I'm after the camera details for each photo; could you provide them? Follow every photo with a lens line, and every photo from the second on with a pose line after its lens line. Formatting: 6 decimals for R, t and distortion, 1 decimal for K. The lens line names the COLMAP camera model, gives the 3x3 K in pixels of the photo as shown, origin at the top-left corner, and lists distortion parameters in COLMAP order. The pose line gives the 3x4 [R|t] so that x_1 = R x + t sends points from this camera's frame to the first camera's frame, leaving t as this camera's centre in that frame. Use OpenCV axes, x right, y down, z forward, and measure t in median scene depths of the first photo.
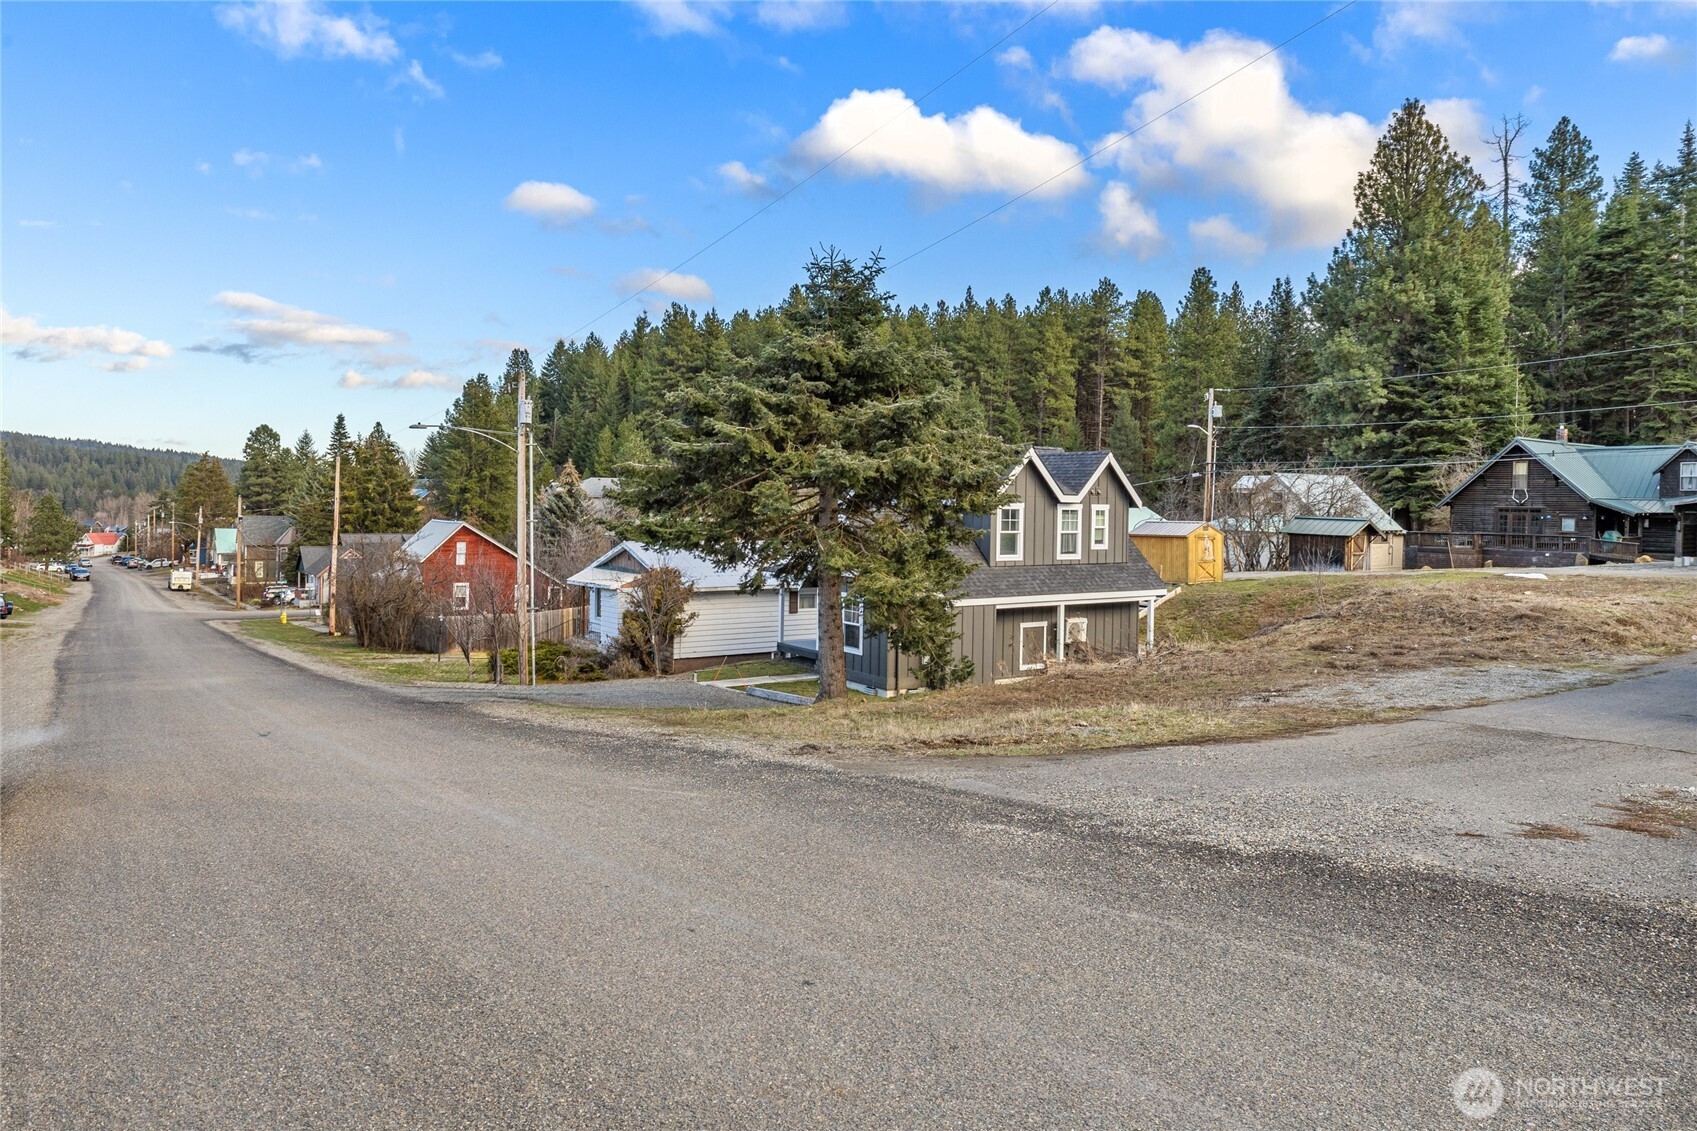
lens RADIAL K [[1113.1, 0, 848.5], [0, 1113.1, 565.5], [0, 0, 1]] dist [-0.000716, -0.000563]
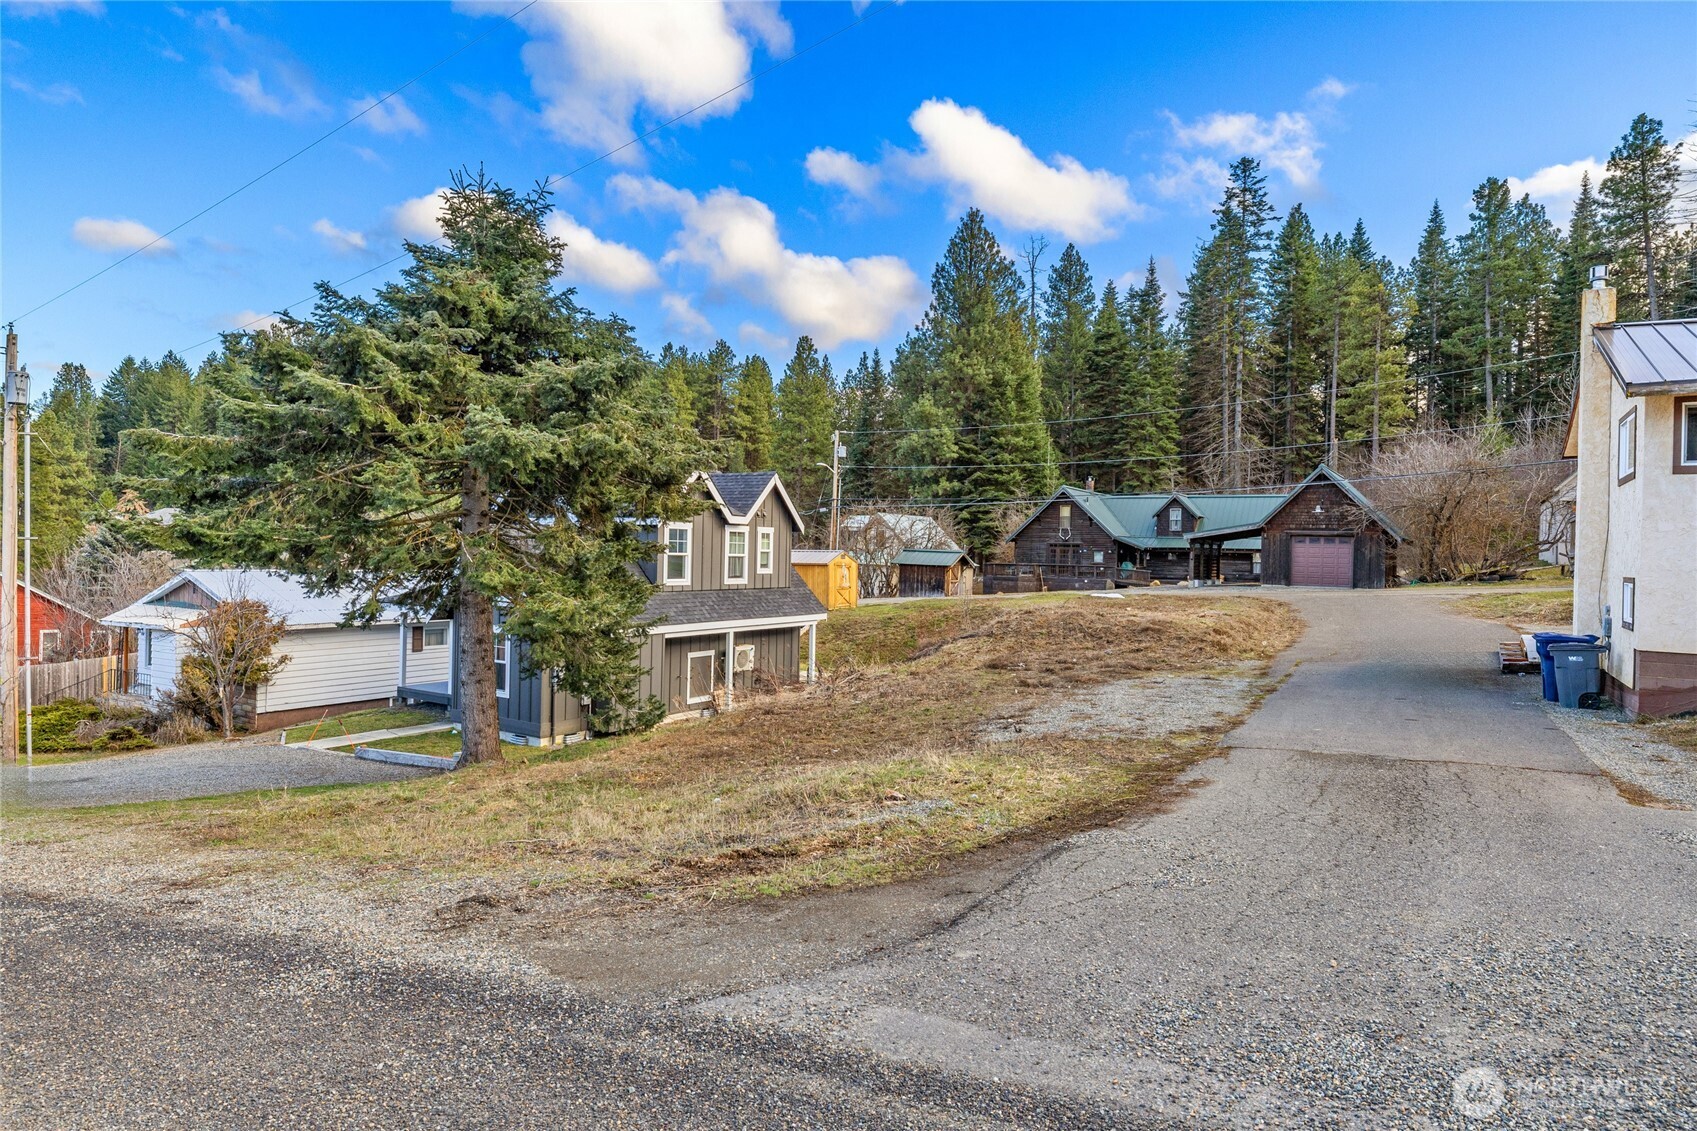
lens RADIAL K [[944.4, 0, 845.3], [0, 944.4, 557.7], [0, 0, 1]] dist [0.000207, -0.000095]
pose [[0.927888, -0.000831, 0.372857, -0.015990], [0.018723, 0.998840, -0.044366, 0.009275], [-0.372388, 0.048148, 0.926827, 0.205372]]
